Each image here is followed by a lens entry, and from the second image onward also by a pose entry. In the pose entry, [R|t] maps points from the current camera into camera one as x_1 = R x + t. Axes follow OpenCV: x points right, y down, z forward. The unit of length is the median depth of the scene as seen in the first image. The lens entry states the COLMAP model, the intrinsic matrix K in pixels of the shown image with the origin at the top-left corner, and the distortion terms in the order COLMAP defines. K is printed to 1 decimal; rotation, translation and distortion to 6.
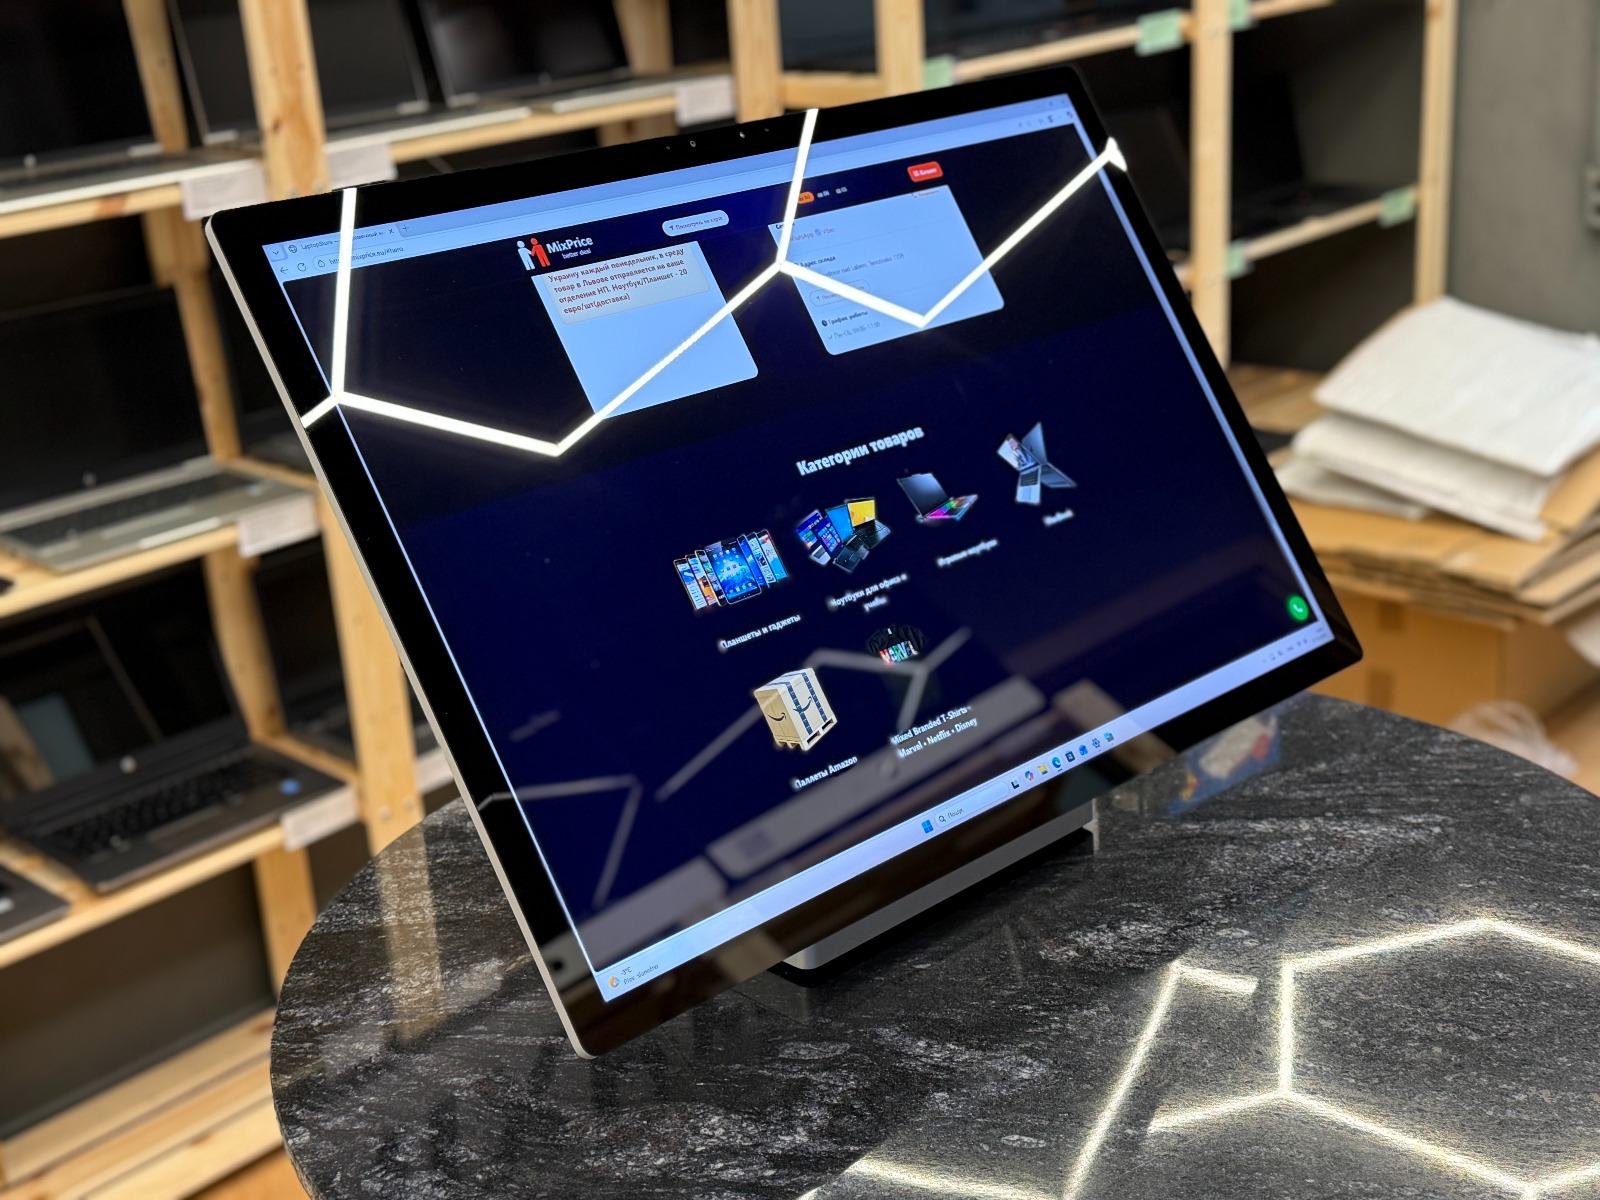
lens RADIAL K [[2084.2, 0, 793.6], [0, 2084.2, 592.8], [0, 0, 1]] dist [0.089964, 0.000000]
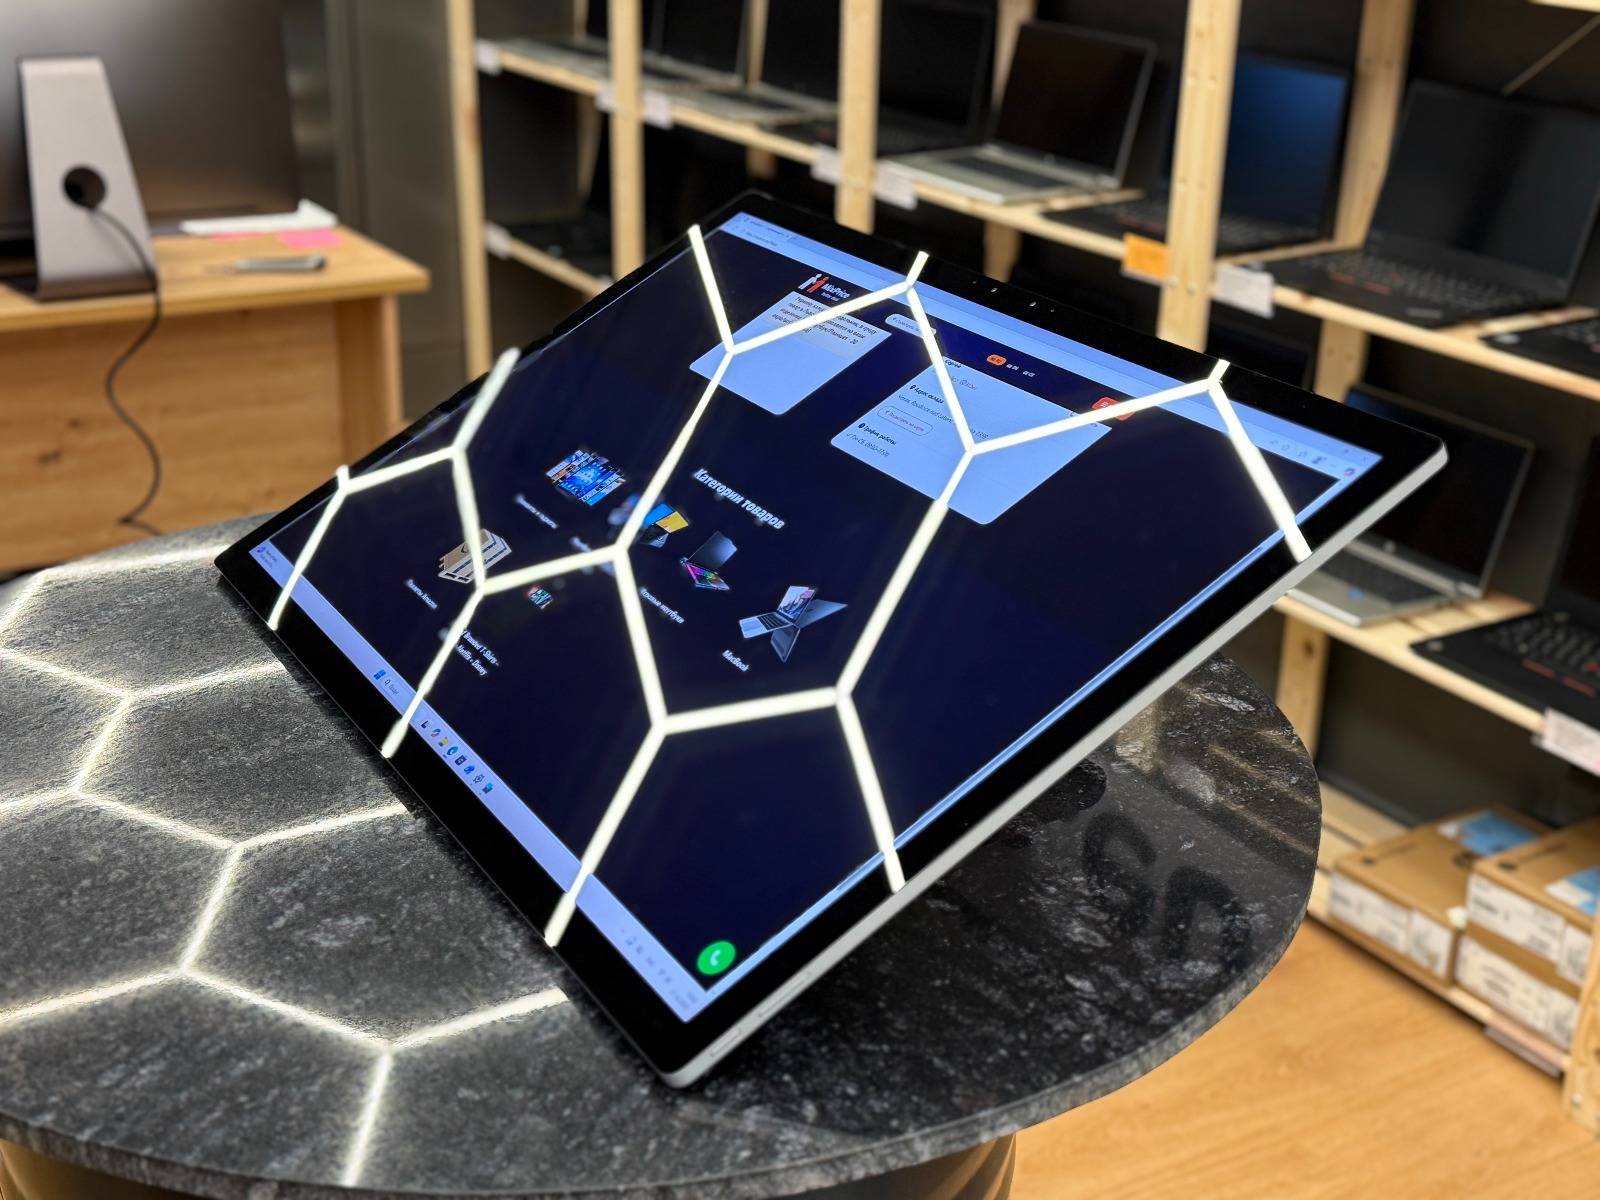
lens RADIAL K [[2084.2, 0, 812.9], [0, 2084.2, 608.2], [0, 0, 1]] dist [0.089964, 0.000000]
pose [[-0.162419, 0.097840, -0.981859, 1.011181], [-0.702926, 0.686858, 0.184721, -0.243931], [0.692471, 0.720176, -0.042784, 1.139602]]
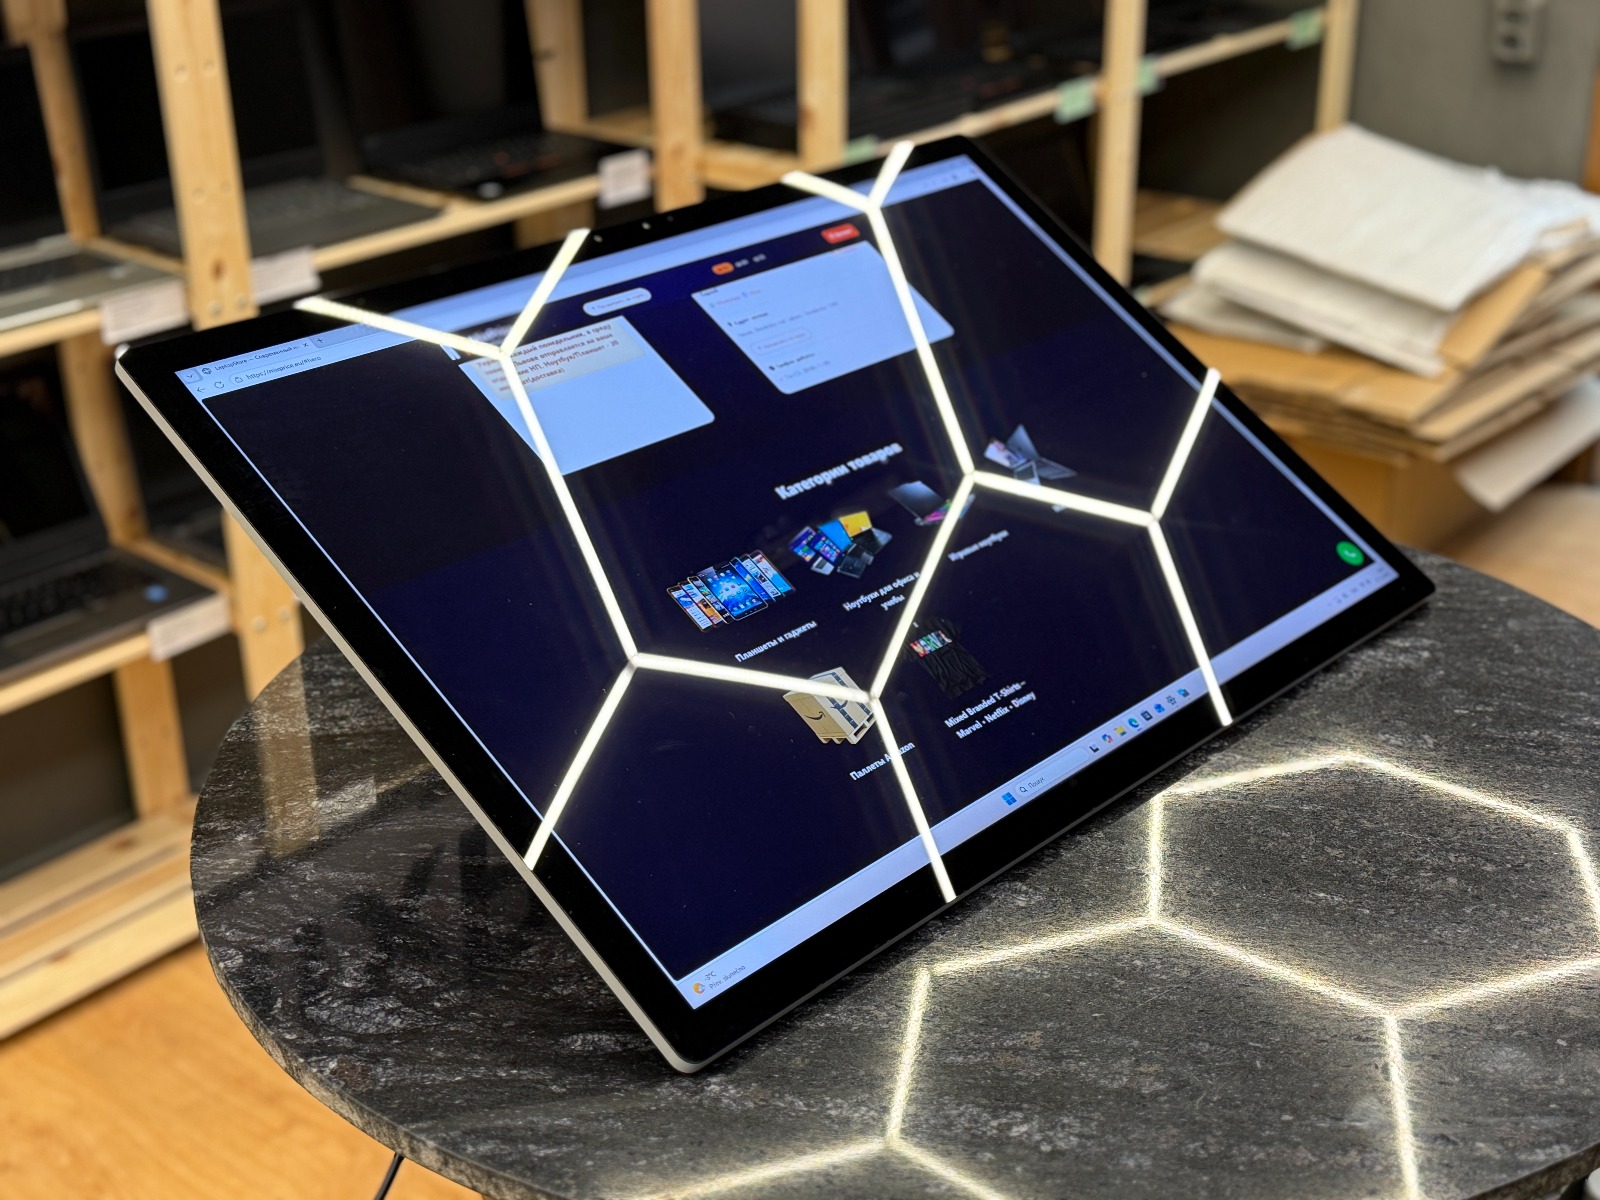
lens RADIAL K [[2084.2, 0, 804.3], [0, 2084.2, 602.3], [0, 0, 1]] dist [0.089964, 0.000000]
pose [[0.961564, -0.274172, -0.014996, 0.014638], [0.262965, 0.935228, -0.237062, 0.219966], [0.079020, 0.224006, 0.971379, 0.078915]]
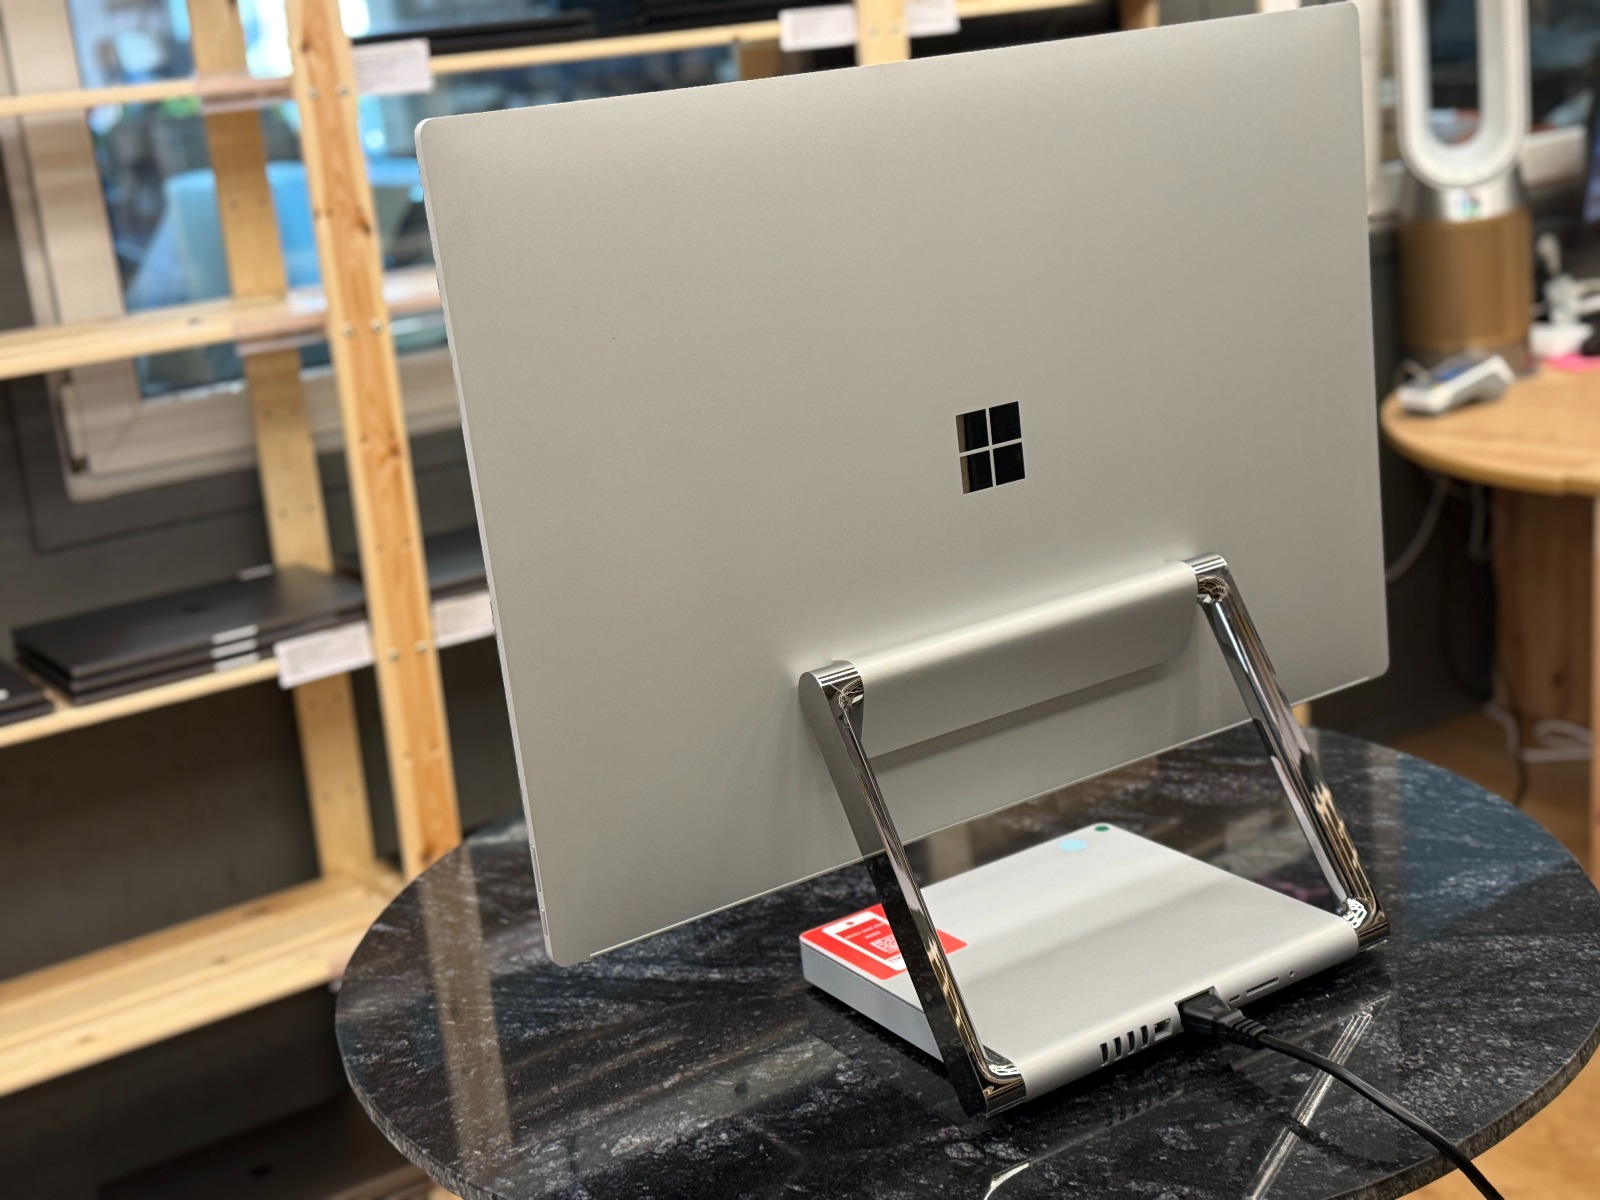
lens RADIAL K [[2084.2, 0, 808.1], [0, 2084.2, 599.6], [0, 0, 1]] dist [0.089964, 0.000000]
pose [[-0.974768, -0.208039, 0.080917, 0.077839], [-0.040651, 0.521876, 0.852052, -1.054369], [-0.219489, 0.827264, -0.517165, 1.553128]]
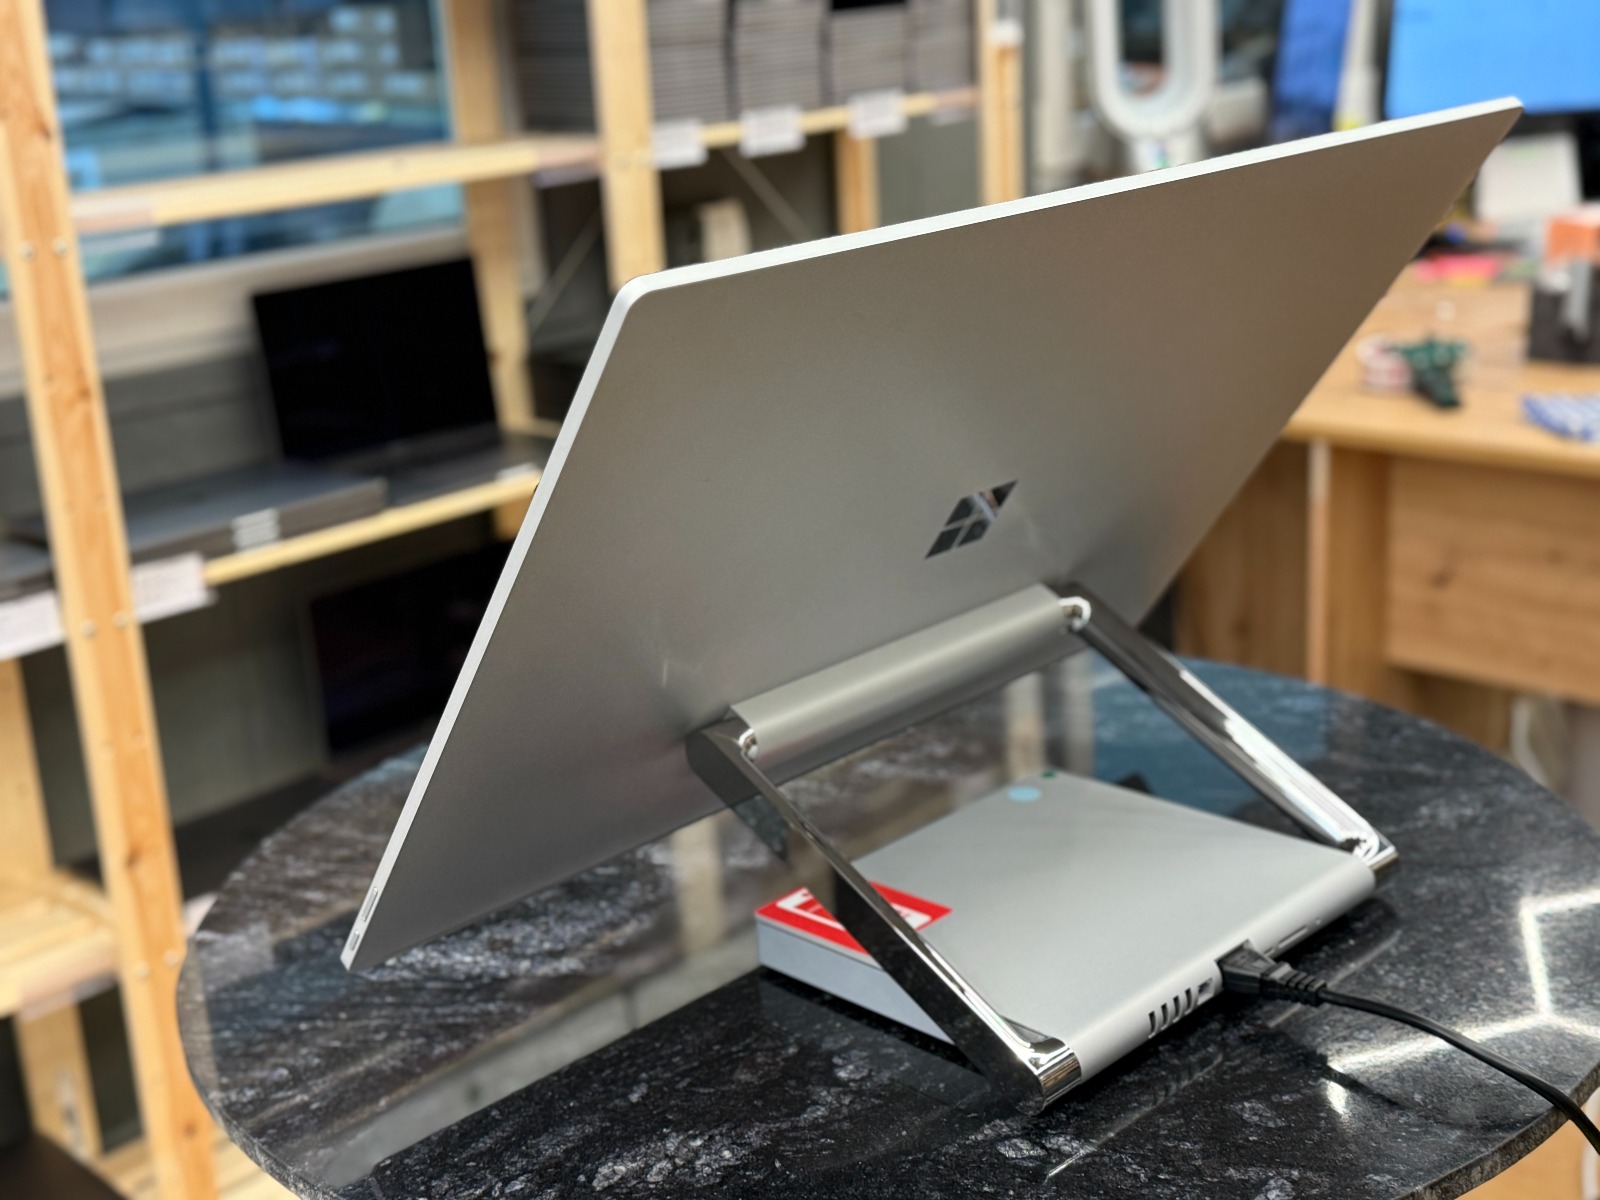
lens RADIAL K [[2084.2, 0, 821.7], [0, 2084.2, 590.7], [0, 0, 1]] dist [0.089964, 0.000000]
pose [[-0.976097, -0.180627, -0.120866, 0.246757], [-0.199294, 0.522041, 0.829310, -0.887080], [-0.086699, 0.833575, -0.545561, 1.522334]]
